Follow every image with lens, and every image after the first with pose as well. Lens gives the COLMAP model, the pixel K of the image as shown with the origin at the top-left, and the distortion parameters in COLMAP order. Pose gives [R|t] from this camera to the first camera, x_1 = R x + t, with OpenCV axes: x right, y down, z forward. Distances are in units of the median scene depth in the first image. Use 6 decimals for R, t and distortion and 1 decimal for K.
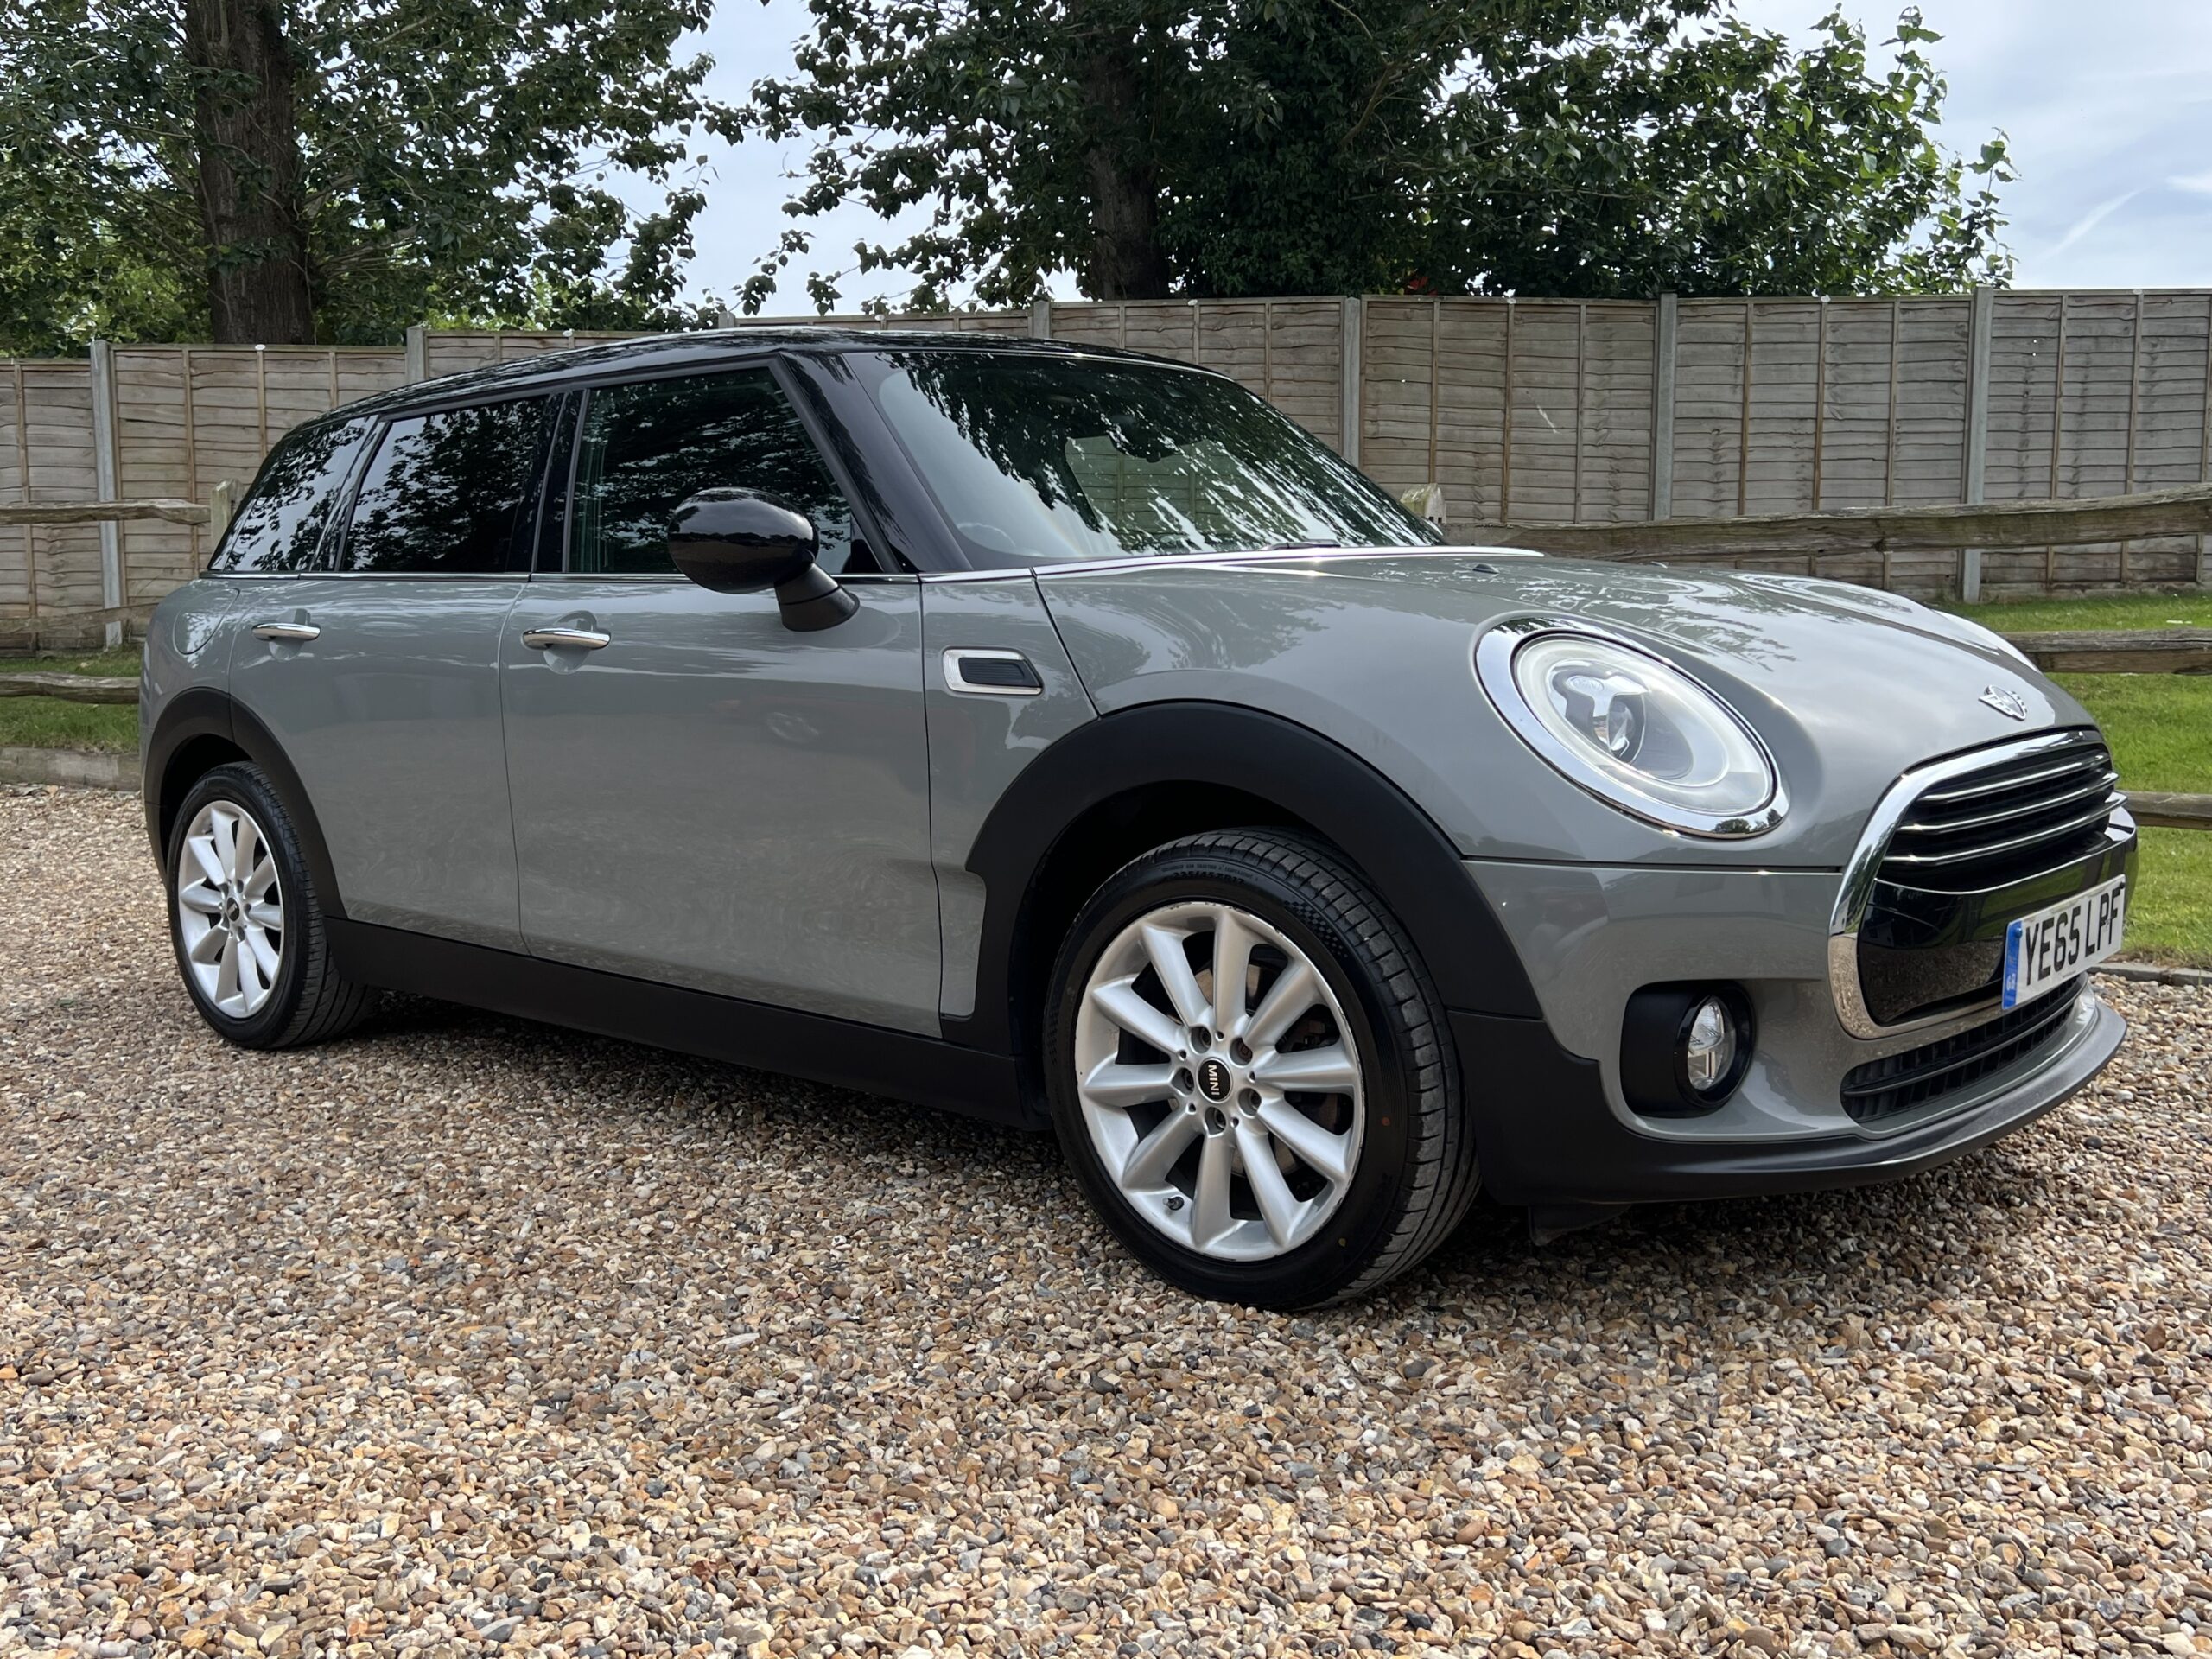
lens RADIAL K [[1875.1, 0, 1097.9], [0, 1875.1, 838.1], [0, 0, 1]] dist [0.033288, -0.023316]
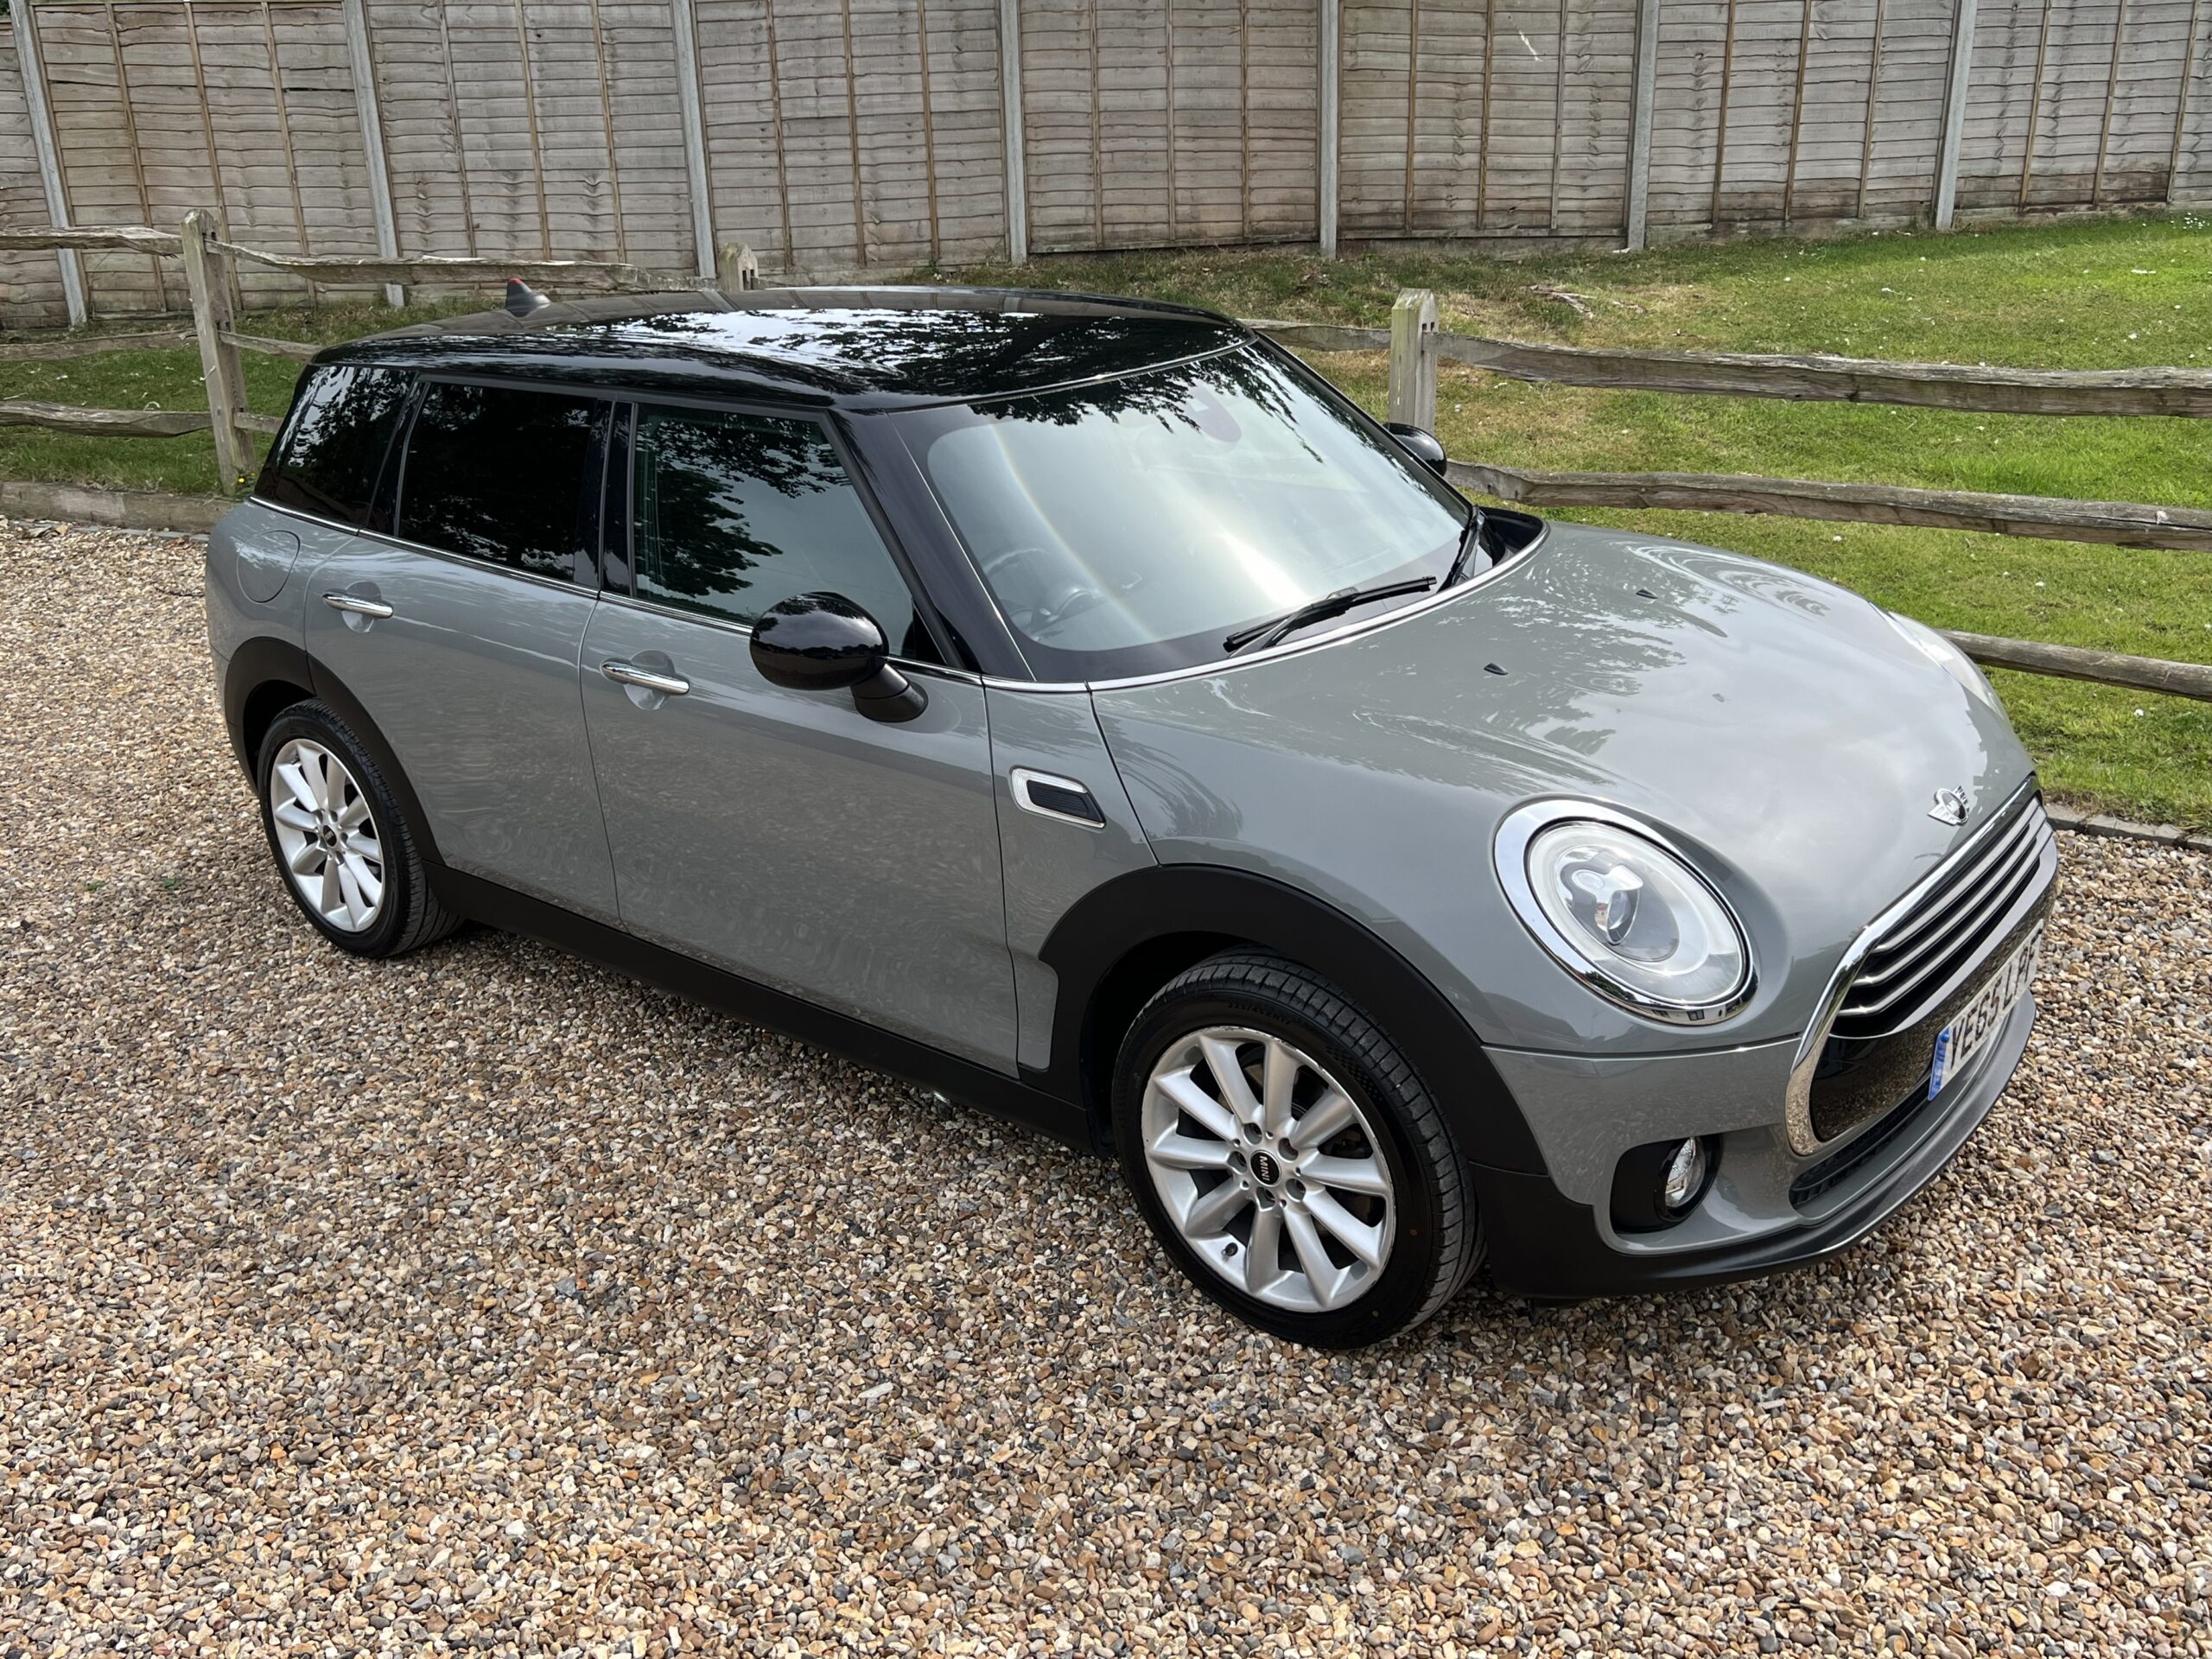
lens RADIAL K [[1854.0, 0, 1108.7], [0, 1854.0, 750.0], [0, 0, 1]] dist [0.037069, -0.029923]
pose [[0.999234, -0.032179, 0.022276, -0.057297], [0.026377, 0.974211, 0.224090, -0.417696], [-0.028913, -0.223331, 0.974314, -0.083627]]
